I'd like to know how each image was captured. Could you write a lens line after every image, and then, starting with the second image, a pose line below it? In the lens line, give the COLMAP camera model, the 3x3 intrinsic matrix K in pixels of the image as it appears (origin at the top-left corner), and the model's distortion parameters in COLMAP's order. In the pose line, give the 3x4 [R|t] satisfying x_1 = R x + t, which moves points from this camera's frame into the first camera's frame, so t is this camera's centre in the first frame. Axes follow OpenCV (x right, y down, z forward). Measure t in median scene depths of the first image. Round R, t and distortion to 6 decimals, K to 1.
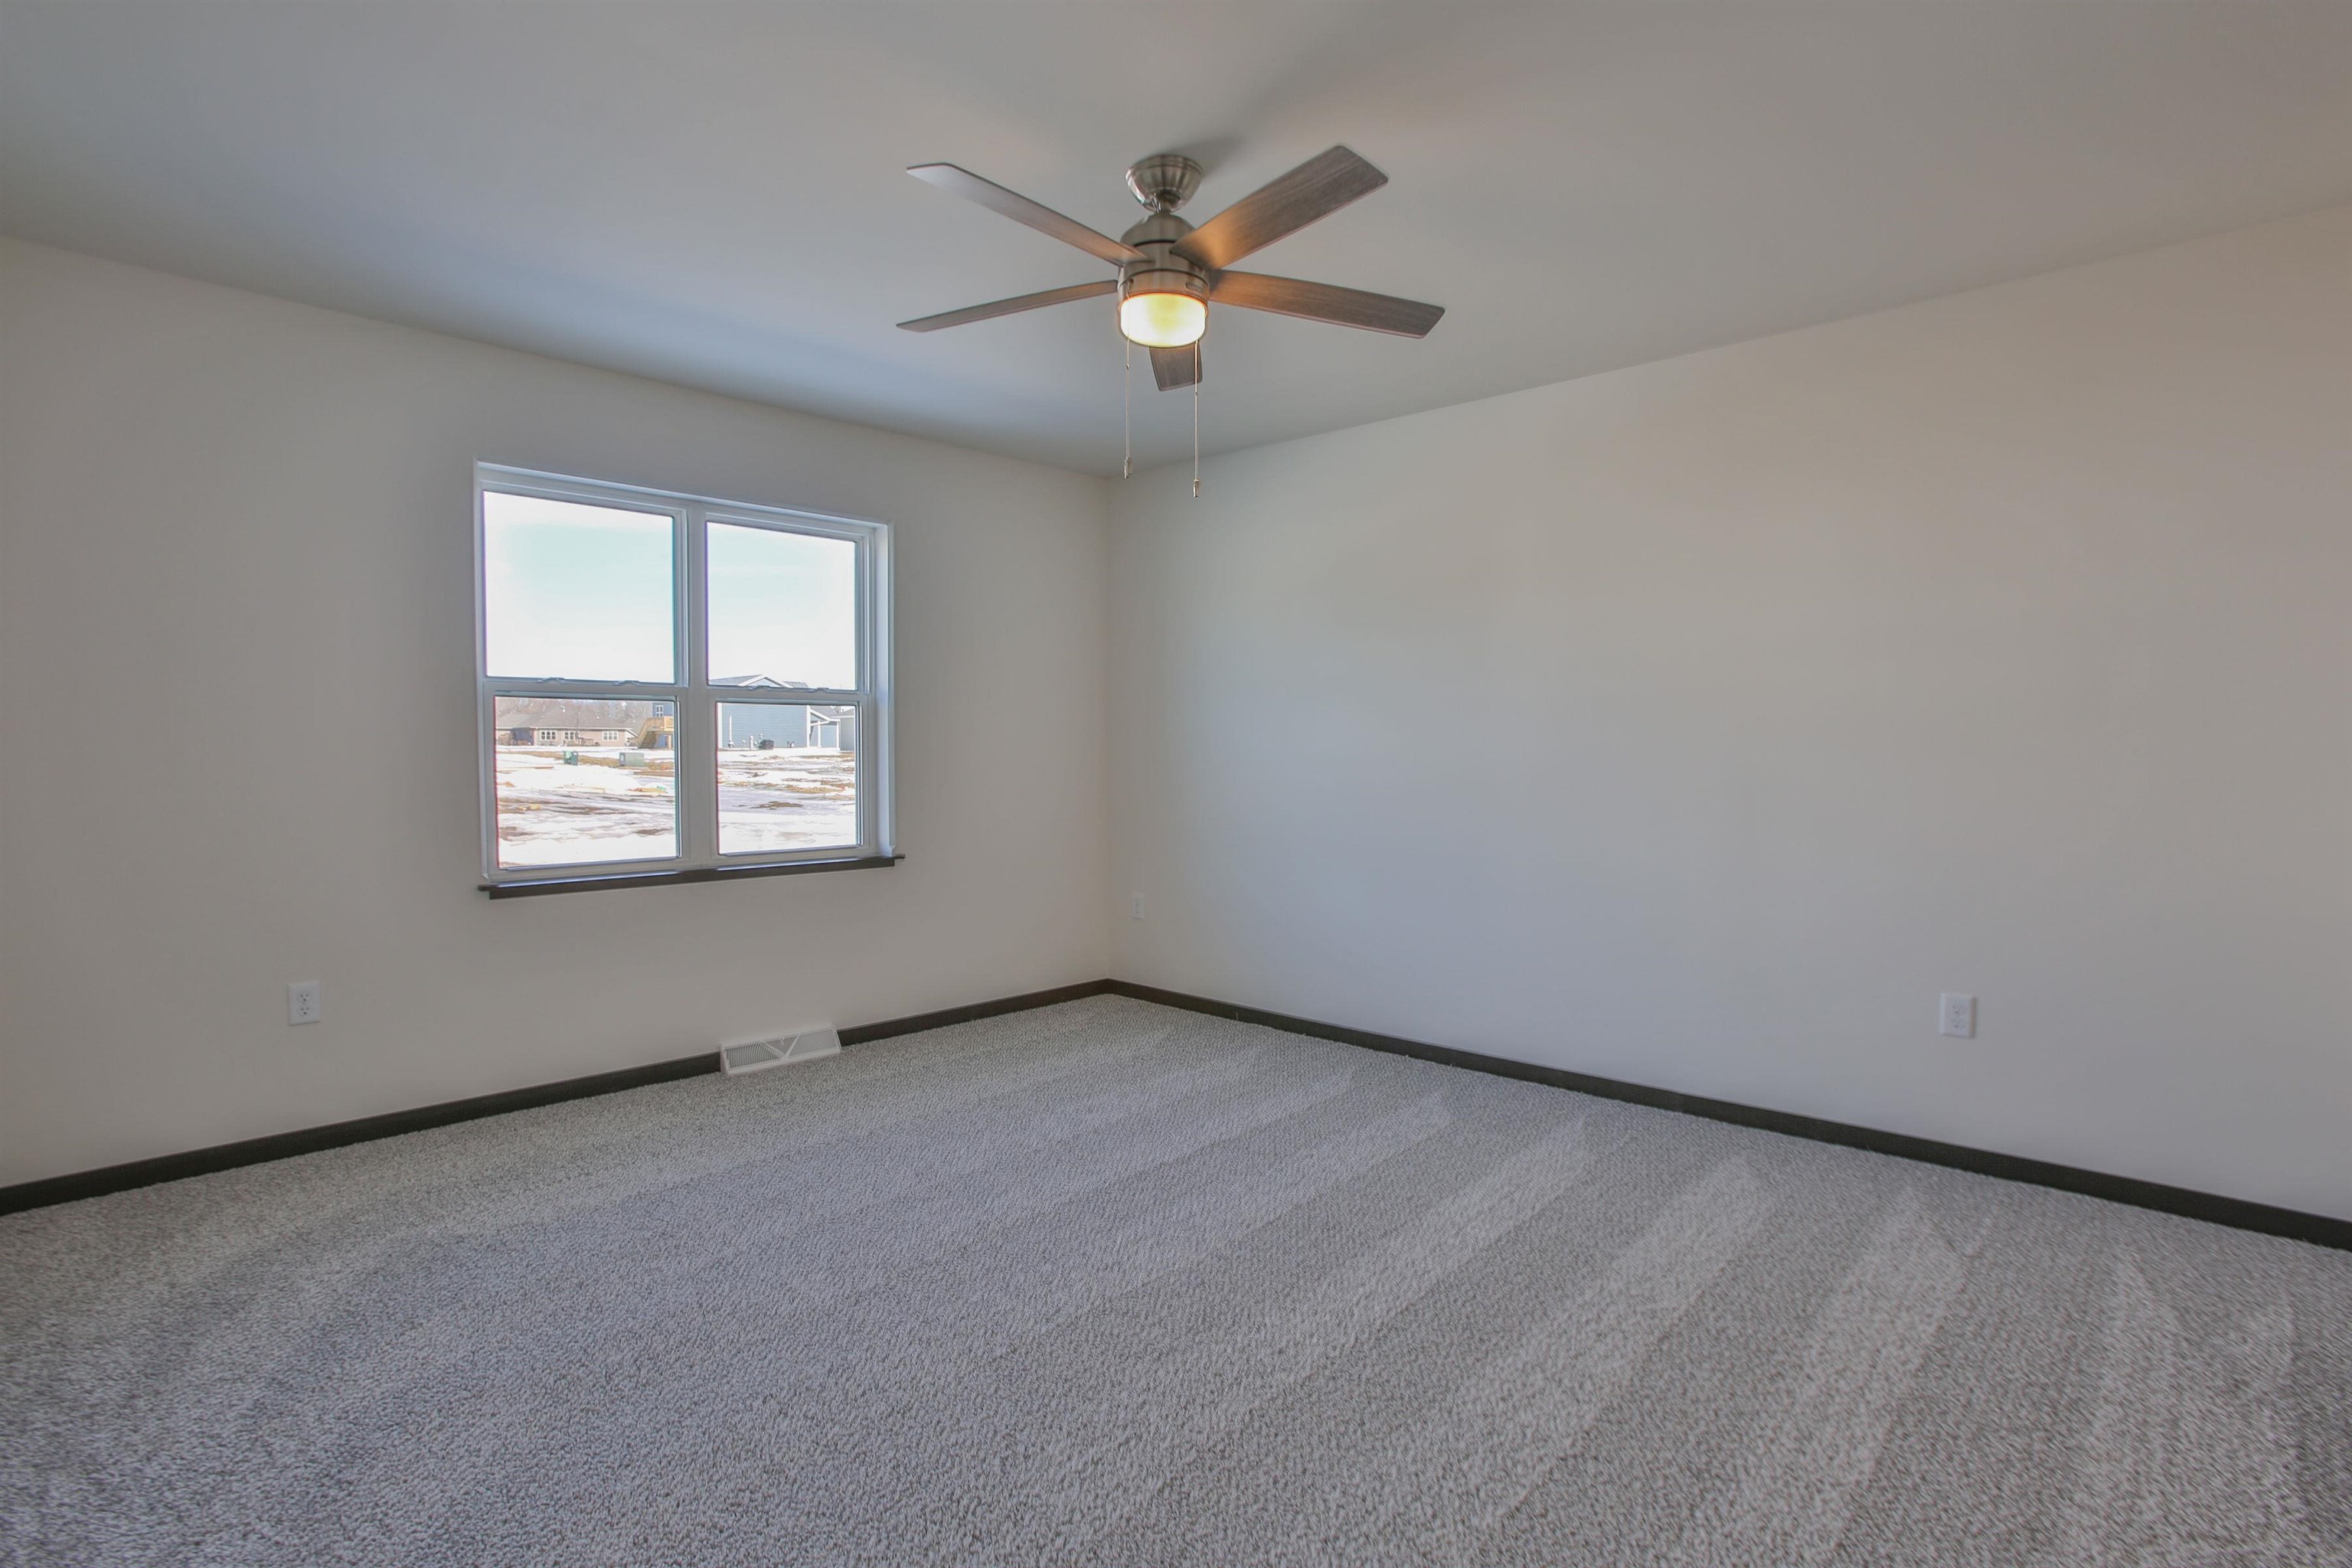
lens RADIAL K [[1139.5, 0, 1171.5], [0, 1139.5, 791.6], [0, 0, 1]] dist [-0.084102, 0.031746]
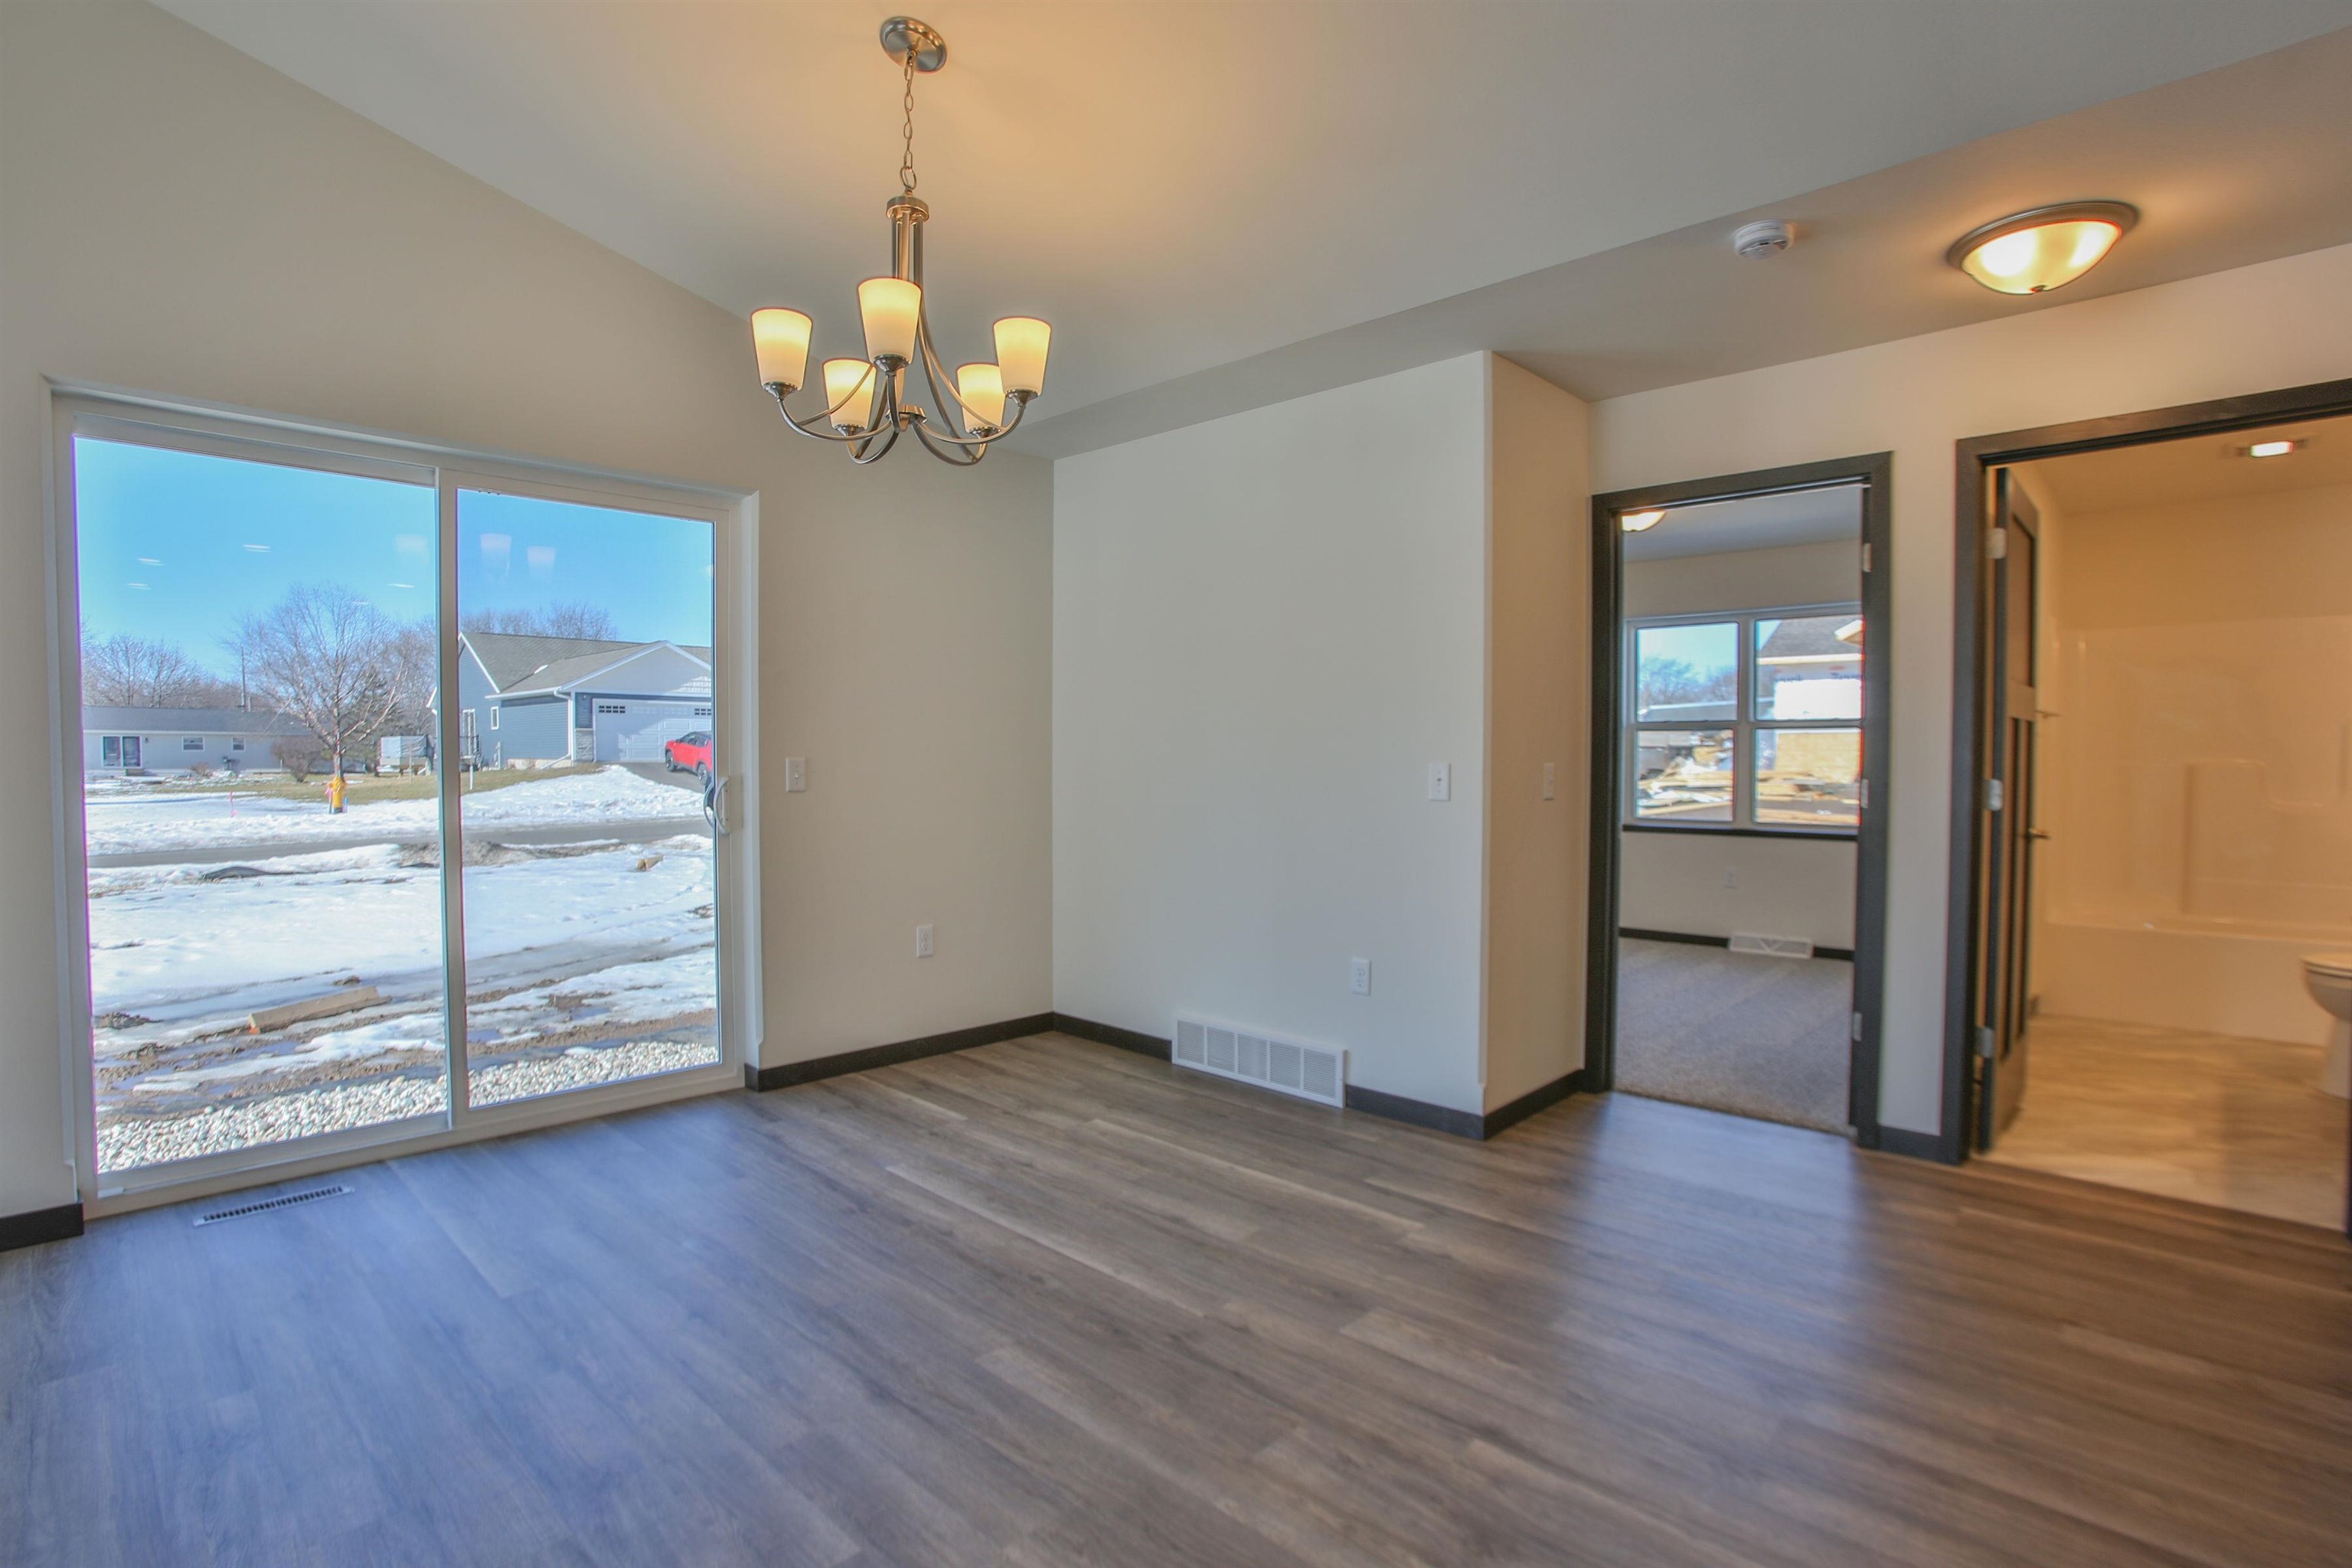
lens RADIAL K [[1139.5, 0, 1171.5], [0, 1139.5, 791.6], [0, 0, 1]] dist [-0.084102, 0.031746]
pose [[0.001805, 0.036722, -0.999324, 1.250863], [-0.031749, 0.998824, 0.036647, -0.021372], [0.999494, 0.031661, 0.002969, 0.146243]]
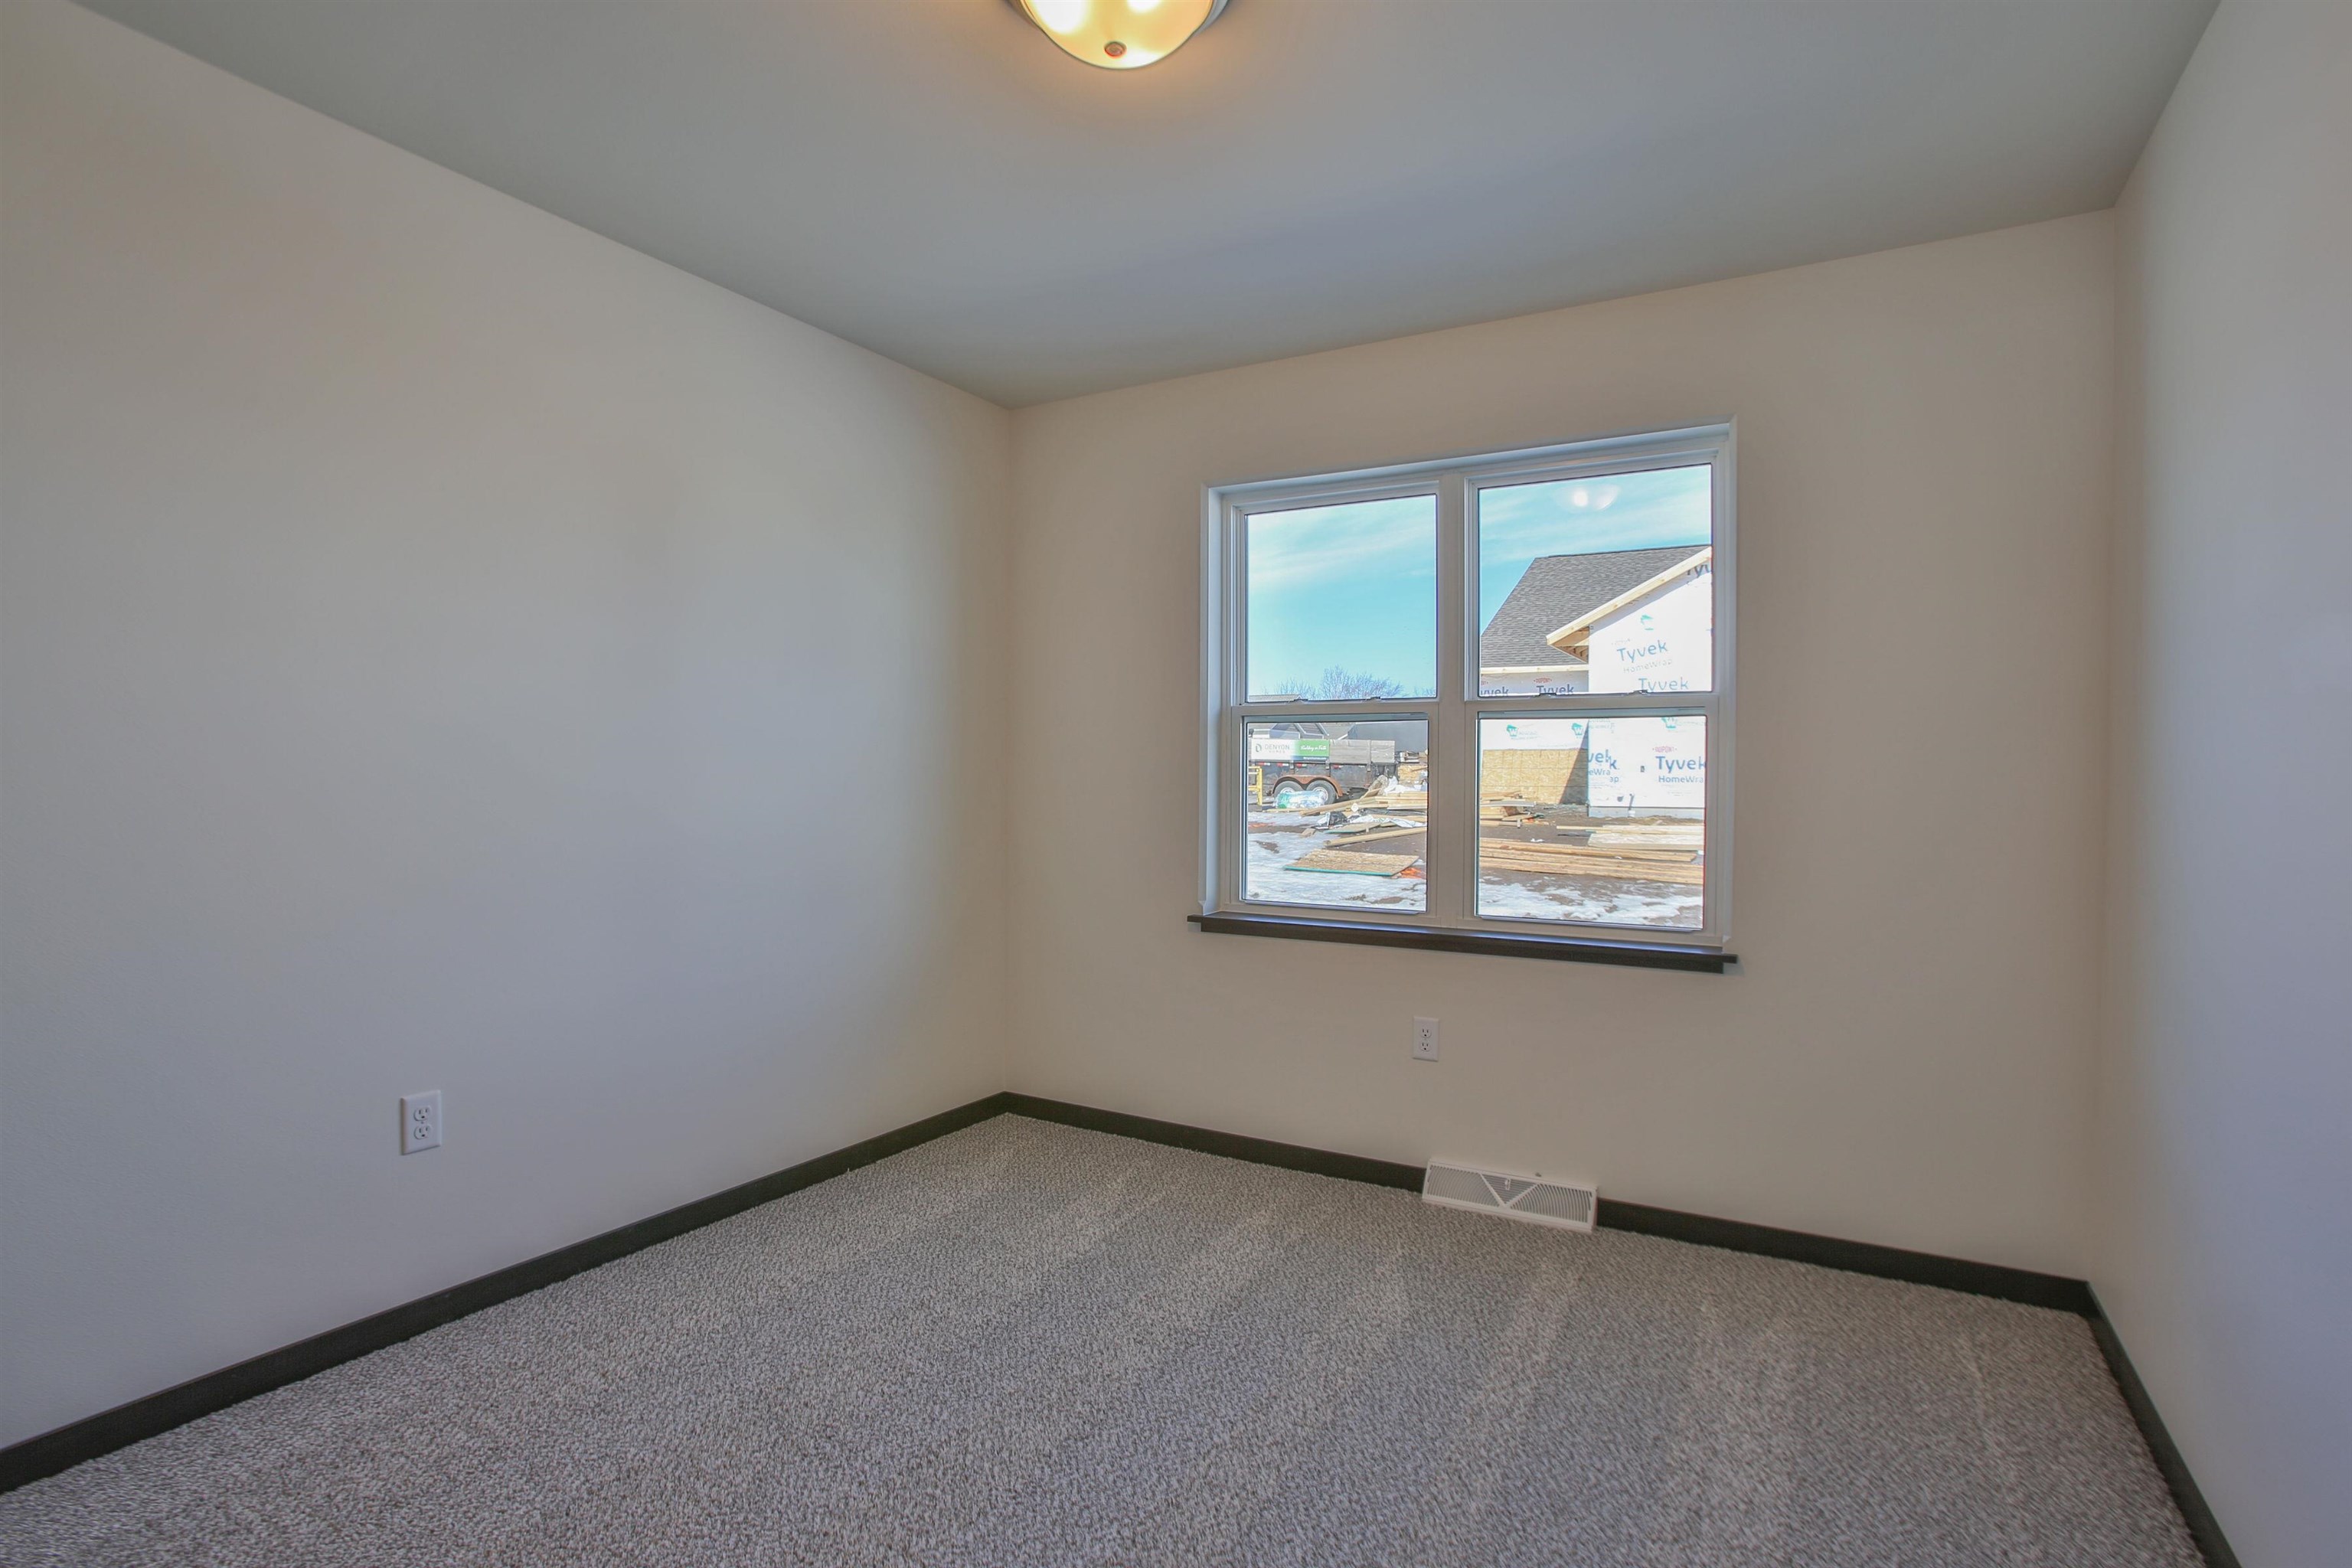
lens RADIAL K [[1139.5, 0, 1171.5], [0, 1139.5, 791.6], [0, 0, 1]] dist [-0.084102, 0.031746]
pose [[0.234248, 0.022173, -0.971924, 0.307611], [-0.036581, 0.999233, 0.013979, -0.034050], [0.971488, 0.032280, 0.234880, 0.628447]]
